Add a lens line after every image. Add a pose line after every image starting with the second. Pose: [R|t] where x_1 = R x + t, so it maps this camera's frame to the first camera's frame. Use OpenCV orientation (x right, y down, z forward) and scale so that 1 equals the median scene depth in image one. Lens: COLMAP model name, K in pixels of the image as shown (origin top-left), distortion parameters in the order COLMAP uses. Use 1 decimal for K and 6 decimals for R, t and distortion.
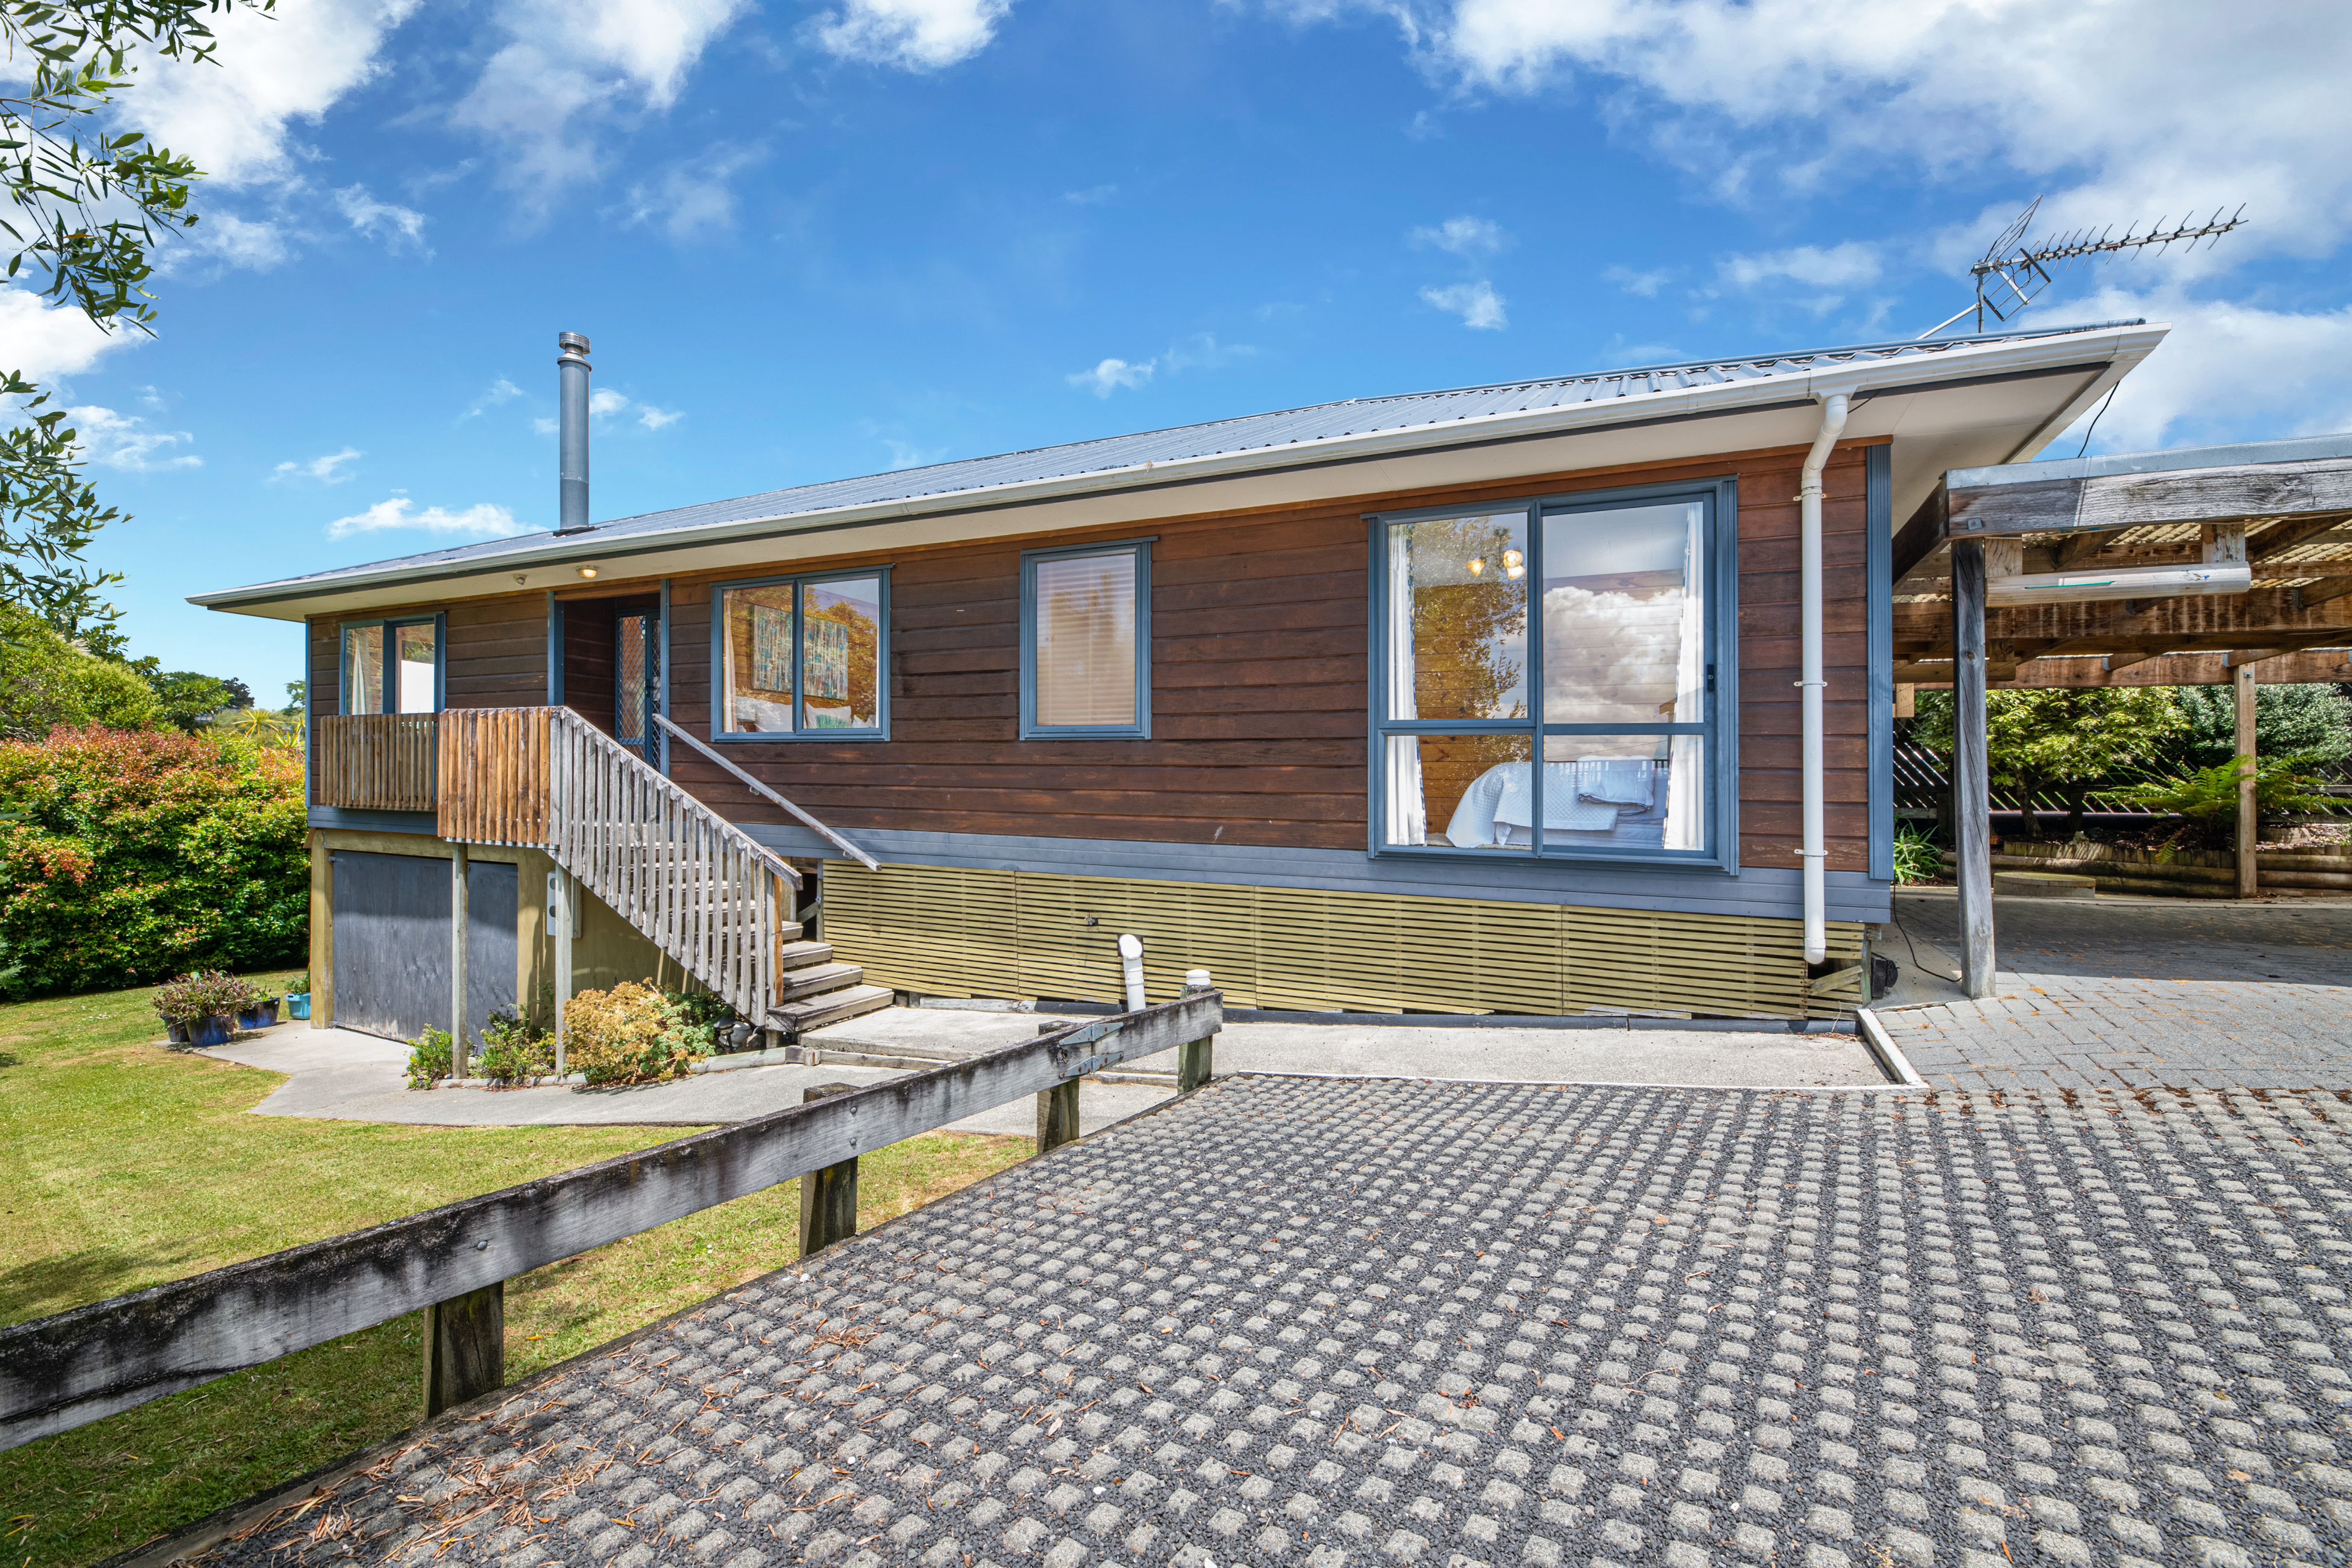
lens RADIAL K [[1004.3, 0, 1176.0], [0, 1004.3, 784.0], [0, 0, 1]] dist [0.001072, -0.000779]
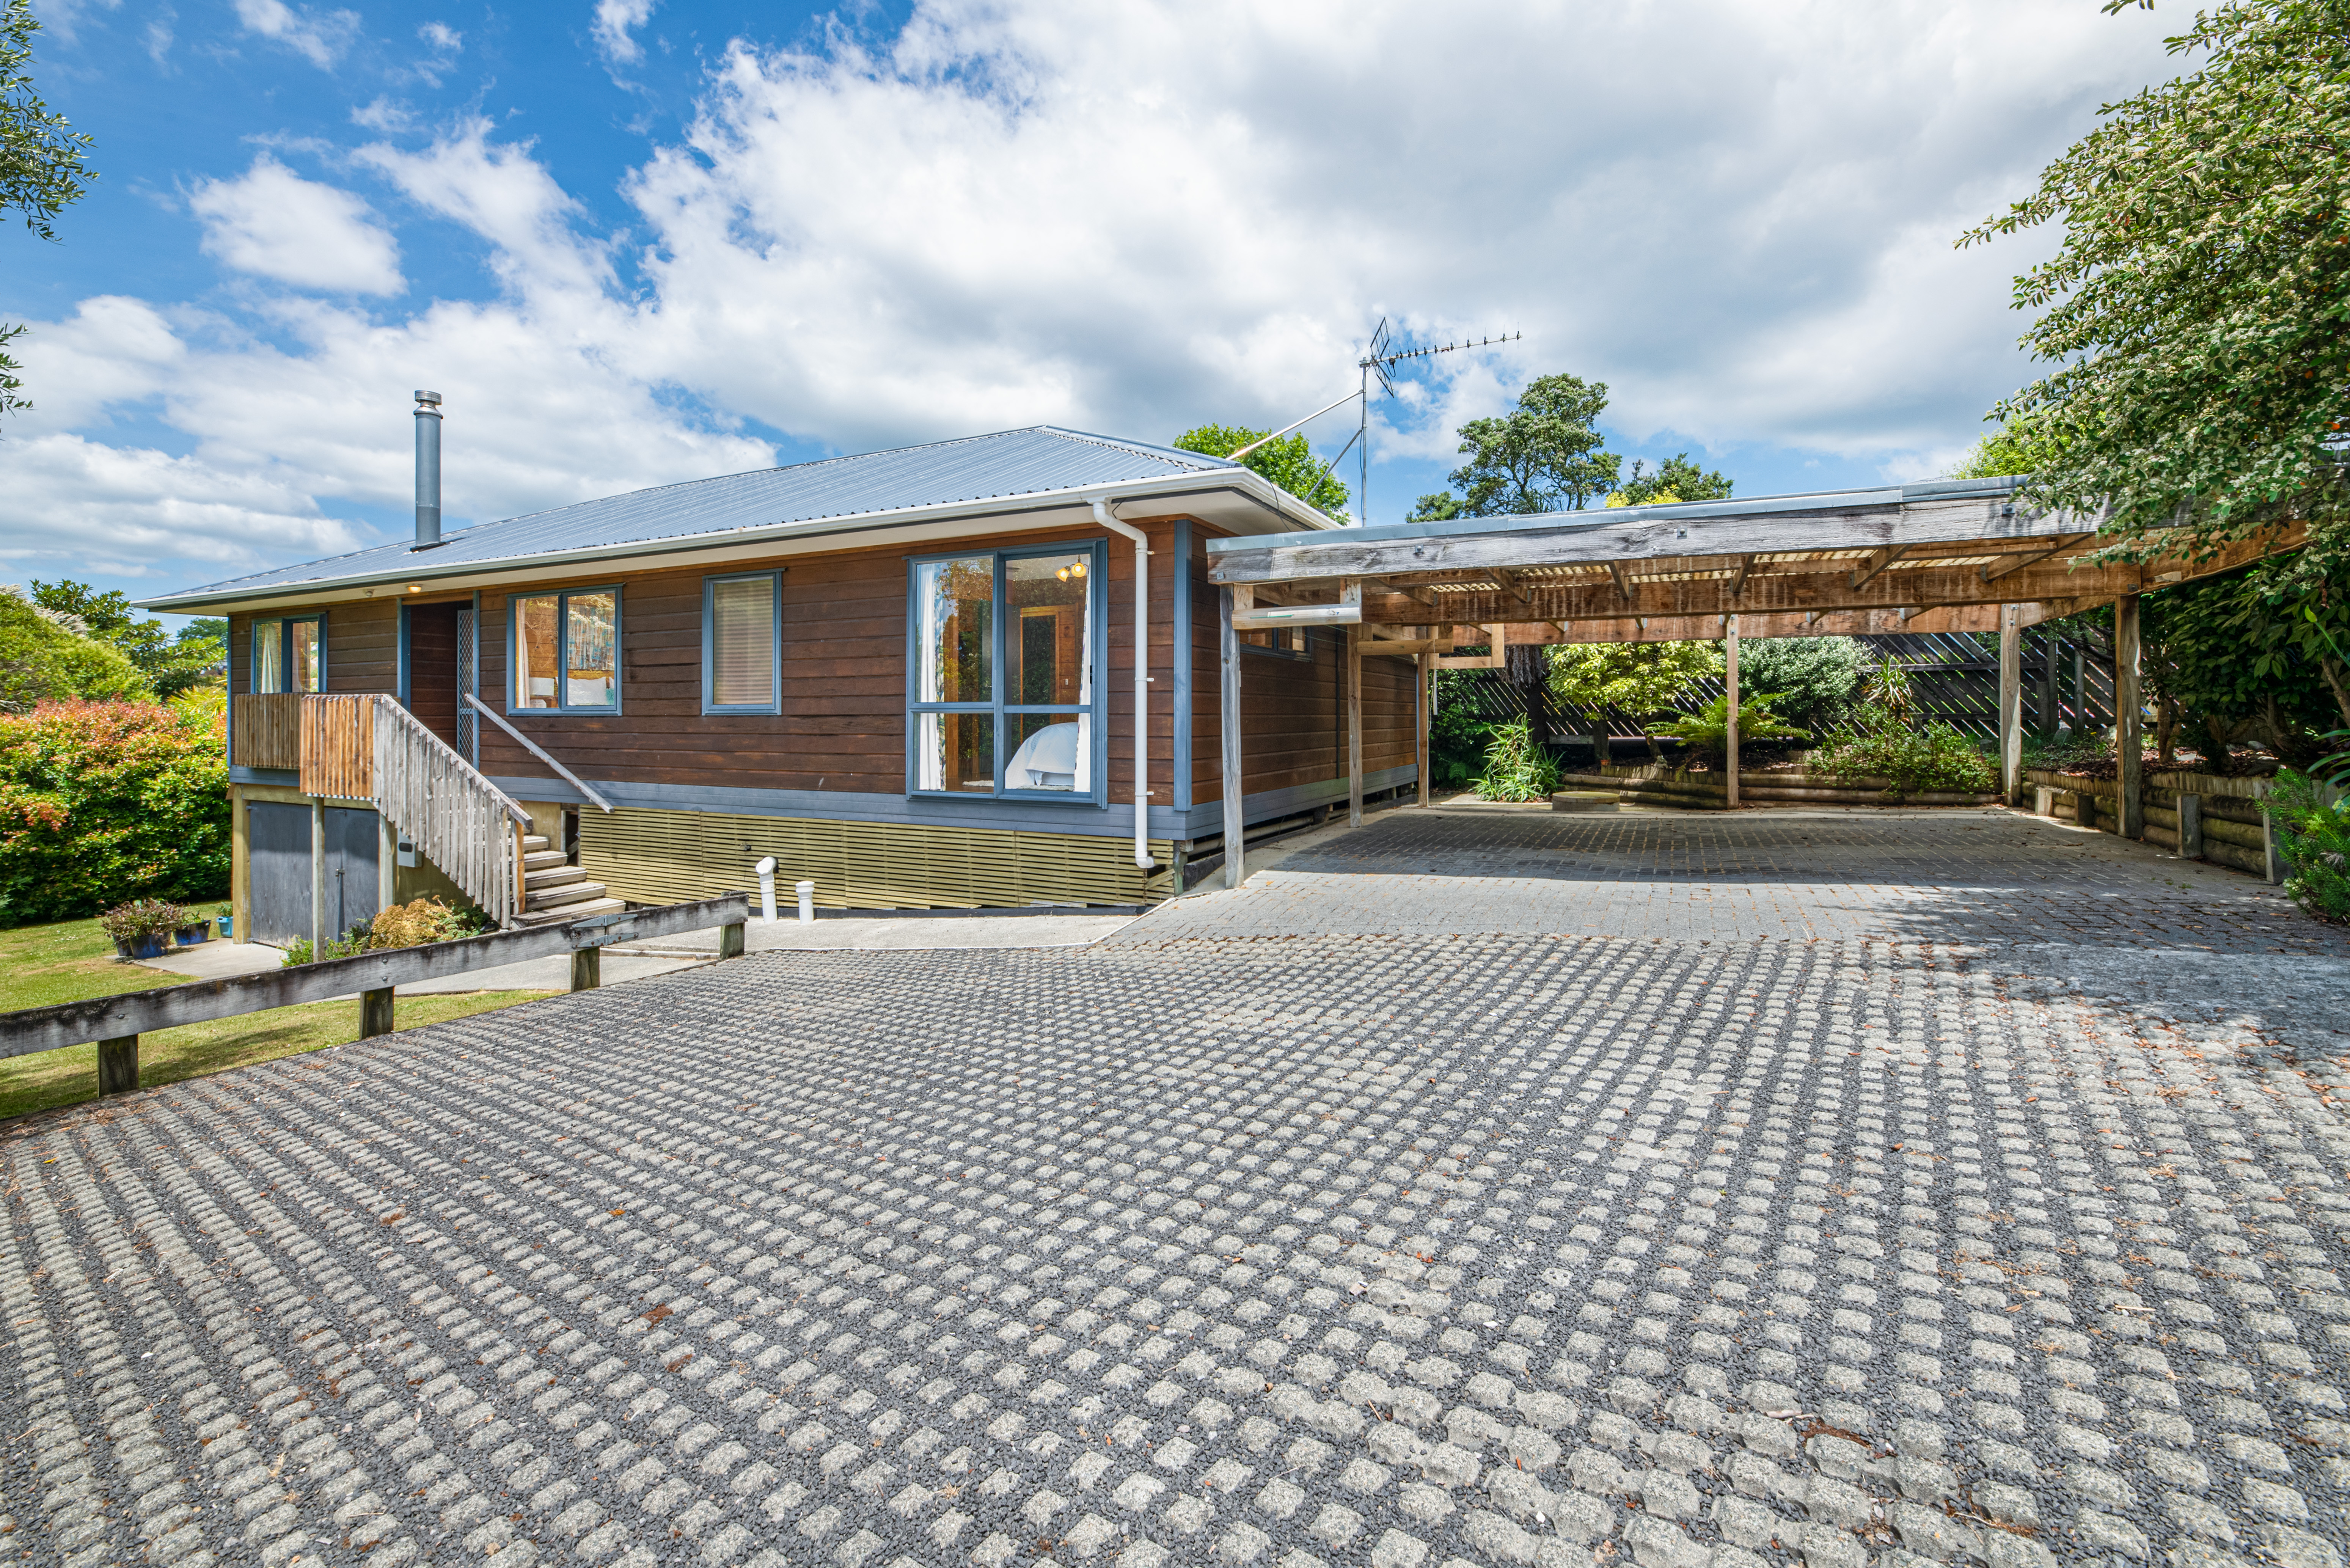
lens RADIAL K [[1056.6, 0, 1263.7], [0, 1056.6, 674.6], [0, 0, 1]] dist [-0.000026, -0.000476]
pose [[0.999679, -0.022132, -0.012328, 0.472818], [0.021922, 0.999616, -0.016921, -0.043609], [0.012698, 0.016646, 0.999781, -0.320939]]
